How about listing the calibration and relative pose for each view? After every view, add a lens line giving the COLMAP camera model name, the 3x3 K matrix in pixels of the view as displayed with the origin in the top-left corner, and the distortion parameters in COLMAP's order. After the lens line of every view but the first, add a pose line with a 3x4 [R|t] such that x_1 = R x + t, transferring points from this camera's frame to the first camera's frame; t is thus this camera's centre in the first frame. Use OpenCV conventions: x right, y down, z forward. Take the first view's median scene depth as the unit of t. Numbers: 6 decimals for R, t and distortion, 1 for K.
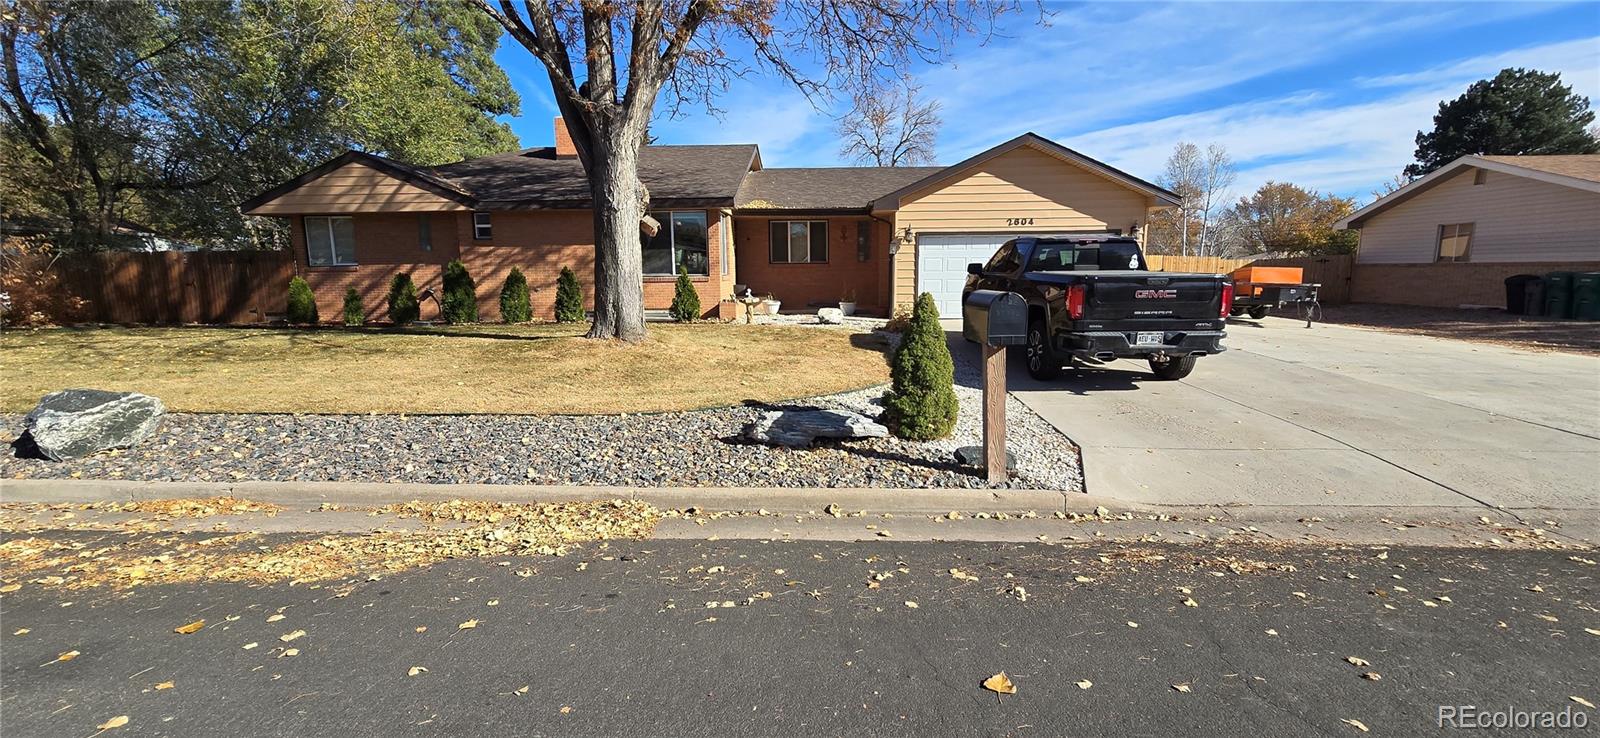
lens RADIAL K [[655.3, 0, 800.6], [0, 655.3, 378.1], [0, 0, 1]] dist [-0.006949, 0.001618]
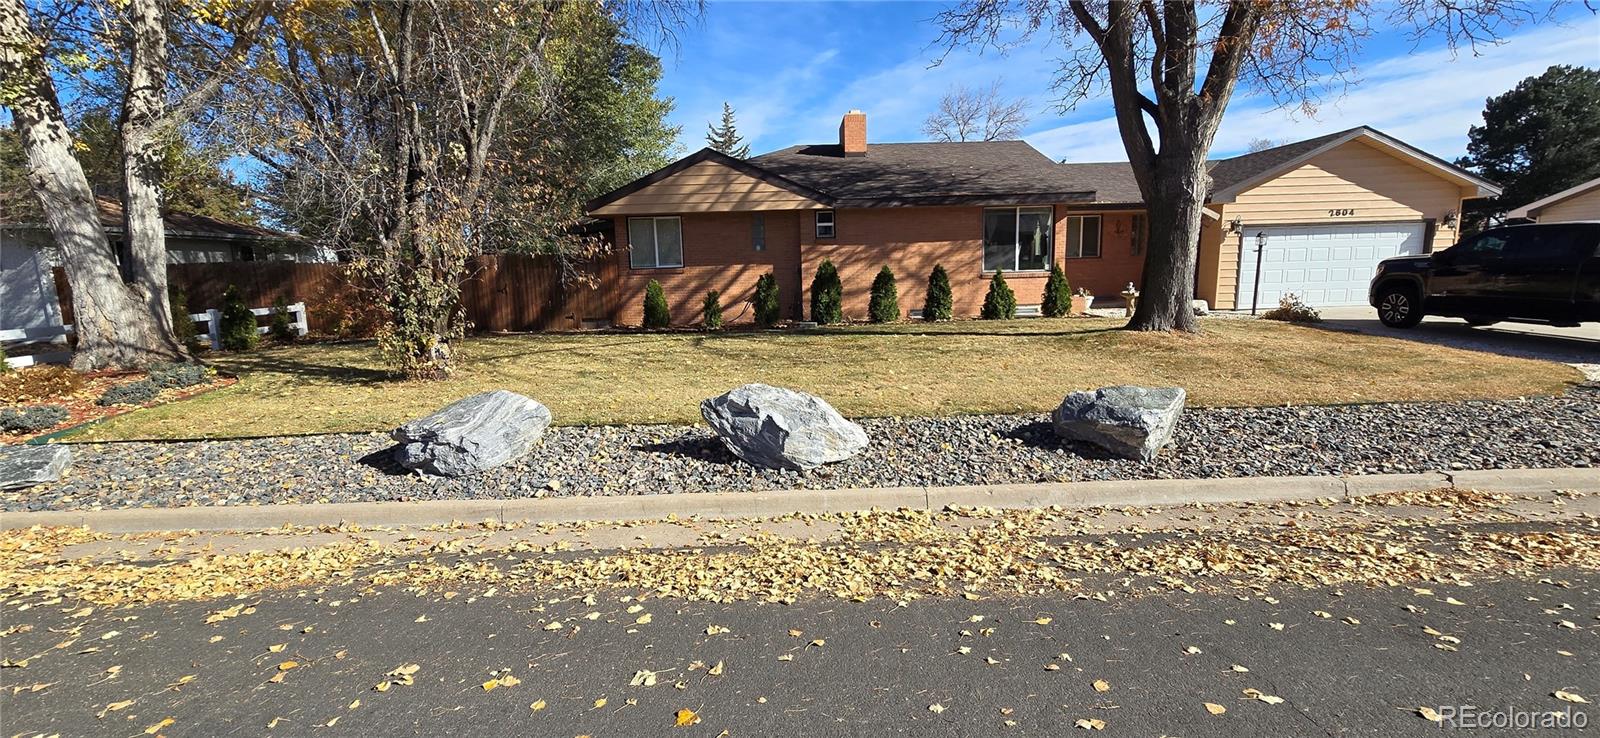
lens RADIAL K [[655.3, 0, 795.2], [0, 655.3, 376.1], [0, 0, 1]] dist [-0.006949, 0.001618]
pose [[0.998328, -0.027470, 0.050866, -0.708033], [0.027732, 0.999605, -0.004460, -0.002844], [-0.050723, 0.005863, 0.998696, 0.030624]]
